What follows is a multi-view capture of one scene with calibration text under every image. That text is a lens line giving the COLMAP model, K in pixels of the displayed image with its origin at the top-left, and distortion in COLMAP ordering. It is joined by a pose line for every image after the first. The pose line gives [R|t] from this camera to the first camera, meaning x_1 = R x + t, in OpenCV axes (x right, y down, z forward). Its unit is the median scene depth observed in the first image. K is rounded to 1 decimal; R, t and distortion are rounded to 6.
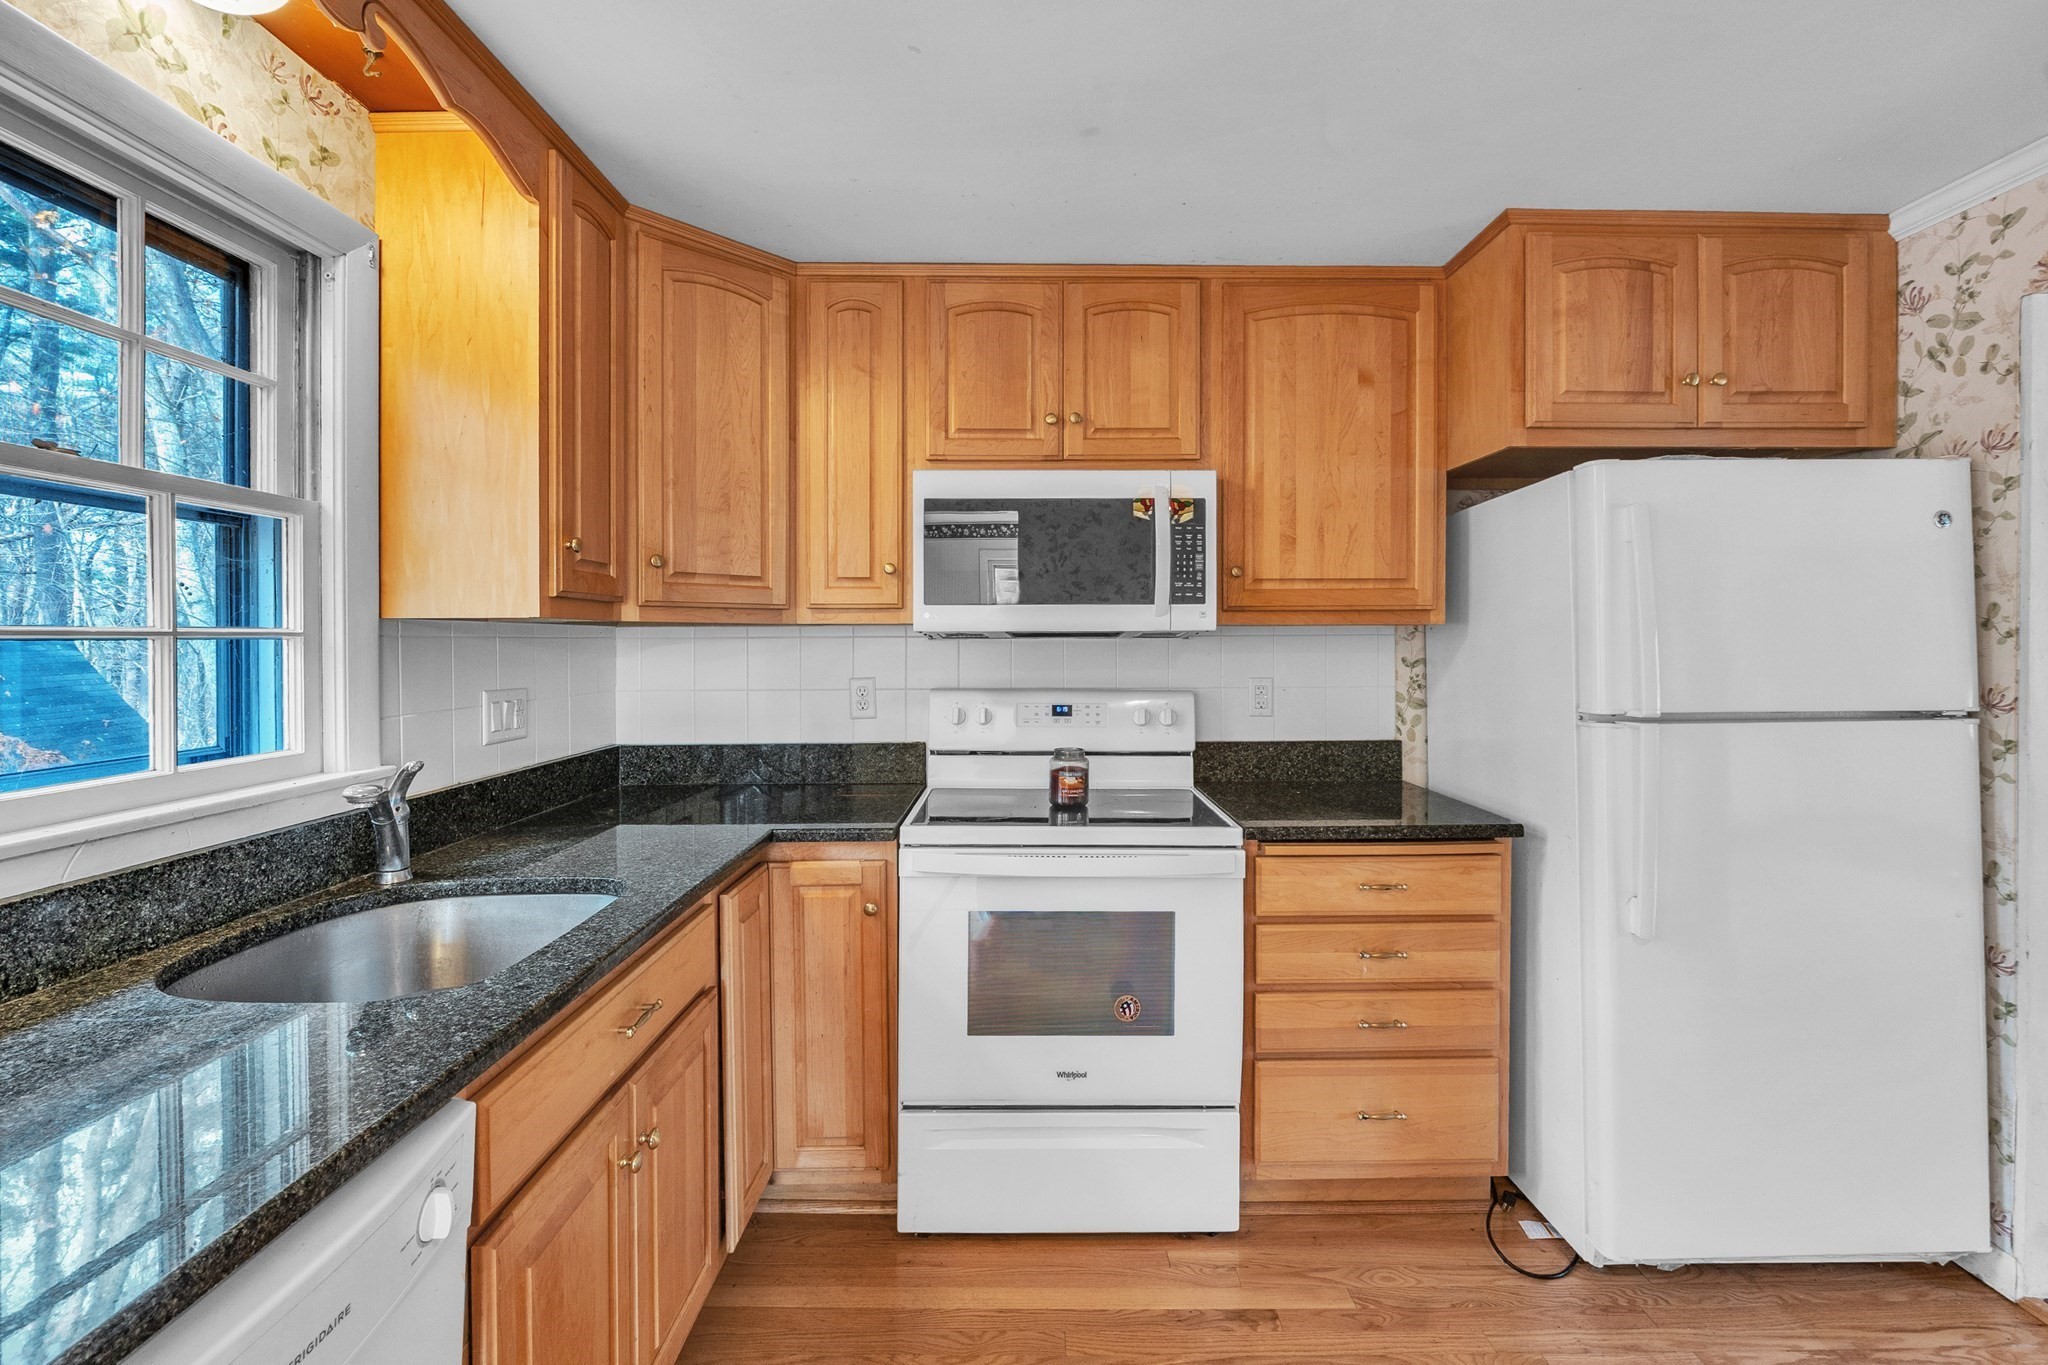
lens RADIAL K [[877.0, 0, 1030.1], [0, 877.0, 643.9], [0, 0, 1]] dist [-0.013716, 0.000653]
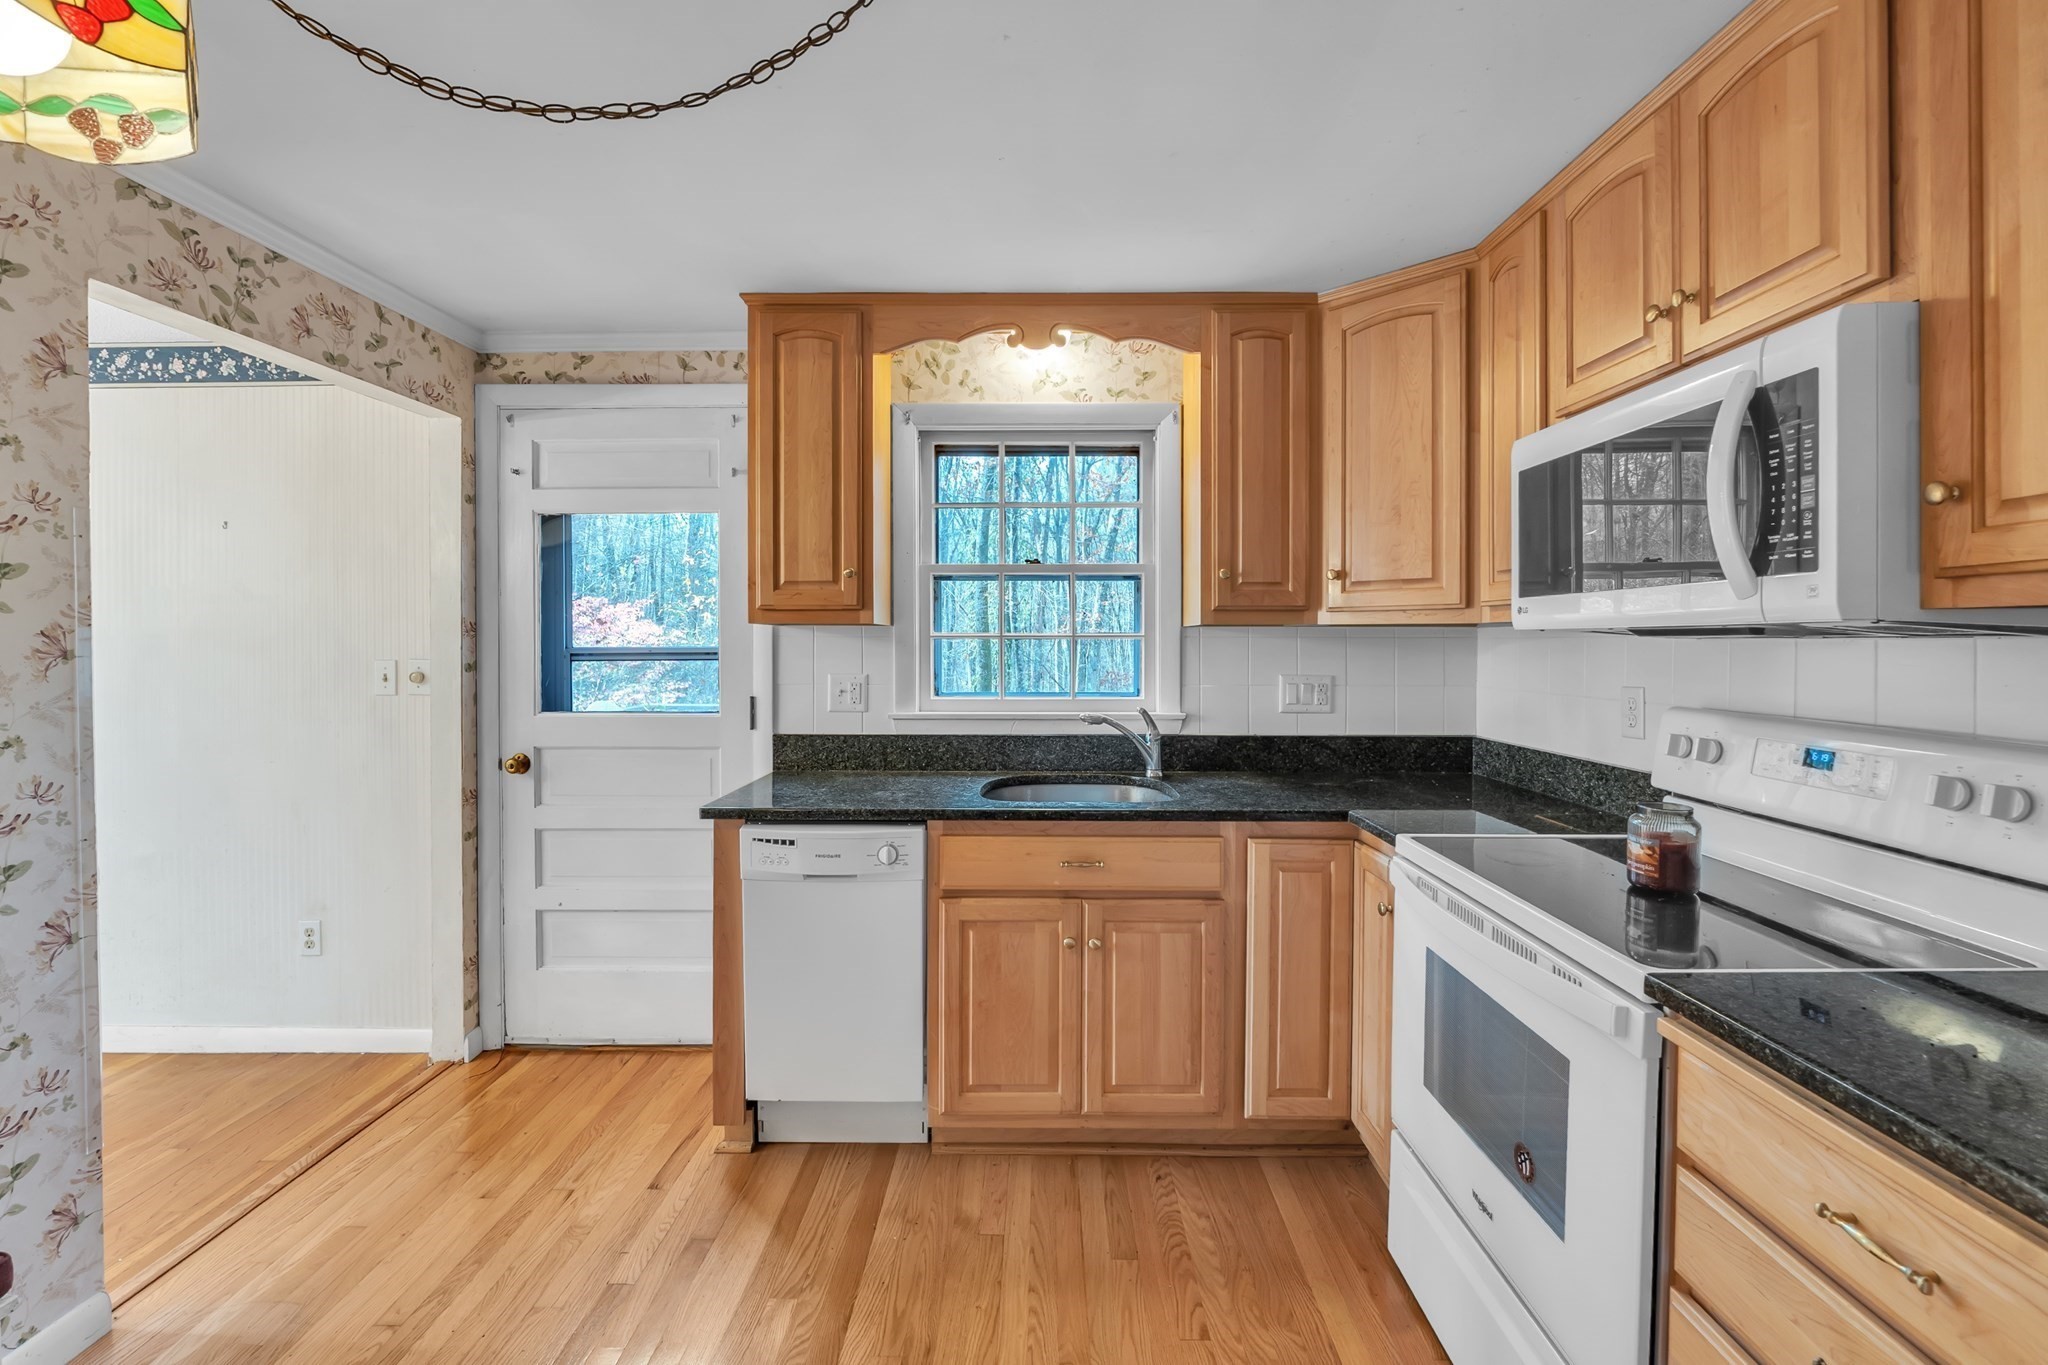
lens RADIAL K [[877.0, 0, 1030.1], [0, 877.0, 643.9], [0, 0, 1]] dist [-0.013716, 0.000653]
pose [[-0.021068, 0.005585, -0.999762, 0.798265], [-0.005520, 0.999969, 0.005703, -0.002755], [0.999763, 0.005639, -0.021036, 0.600735]]
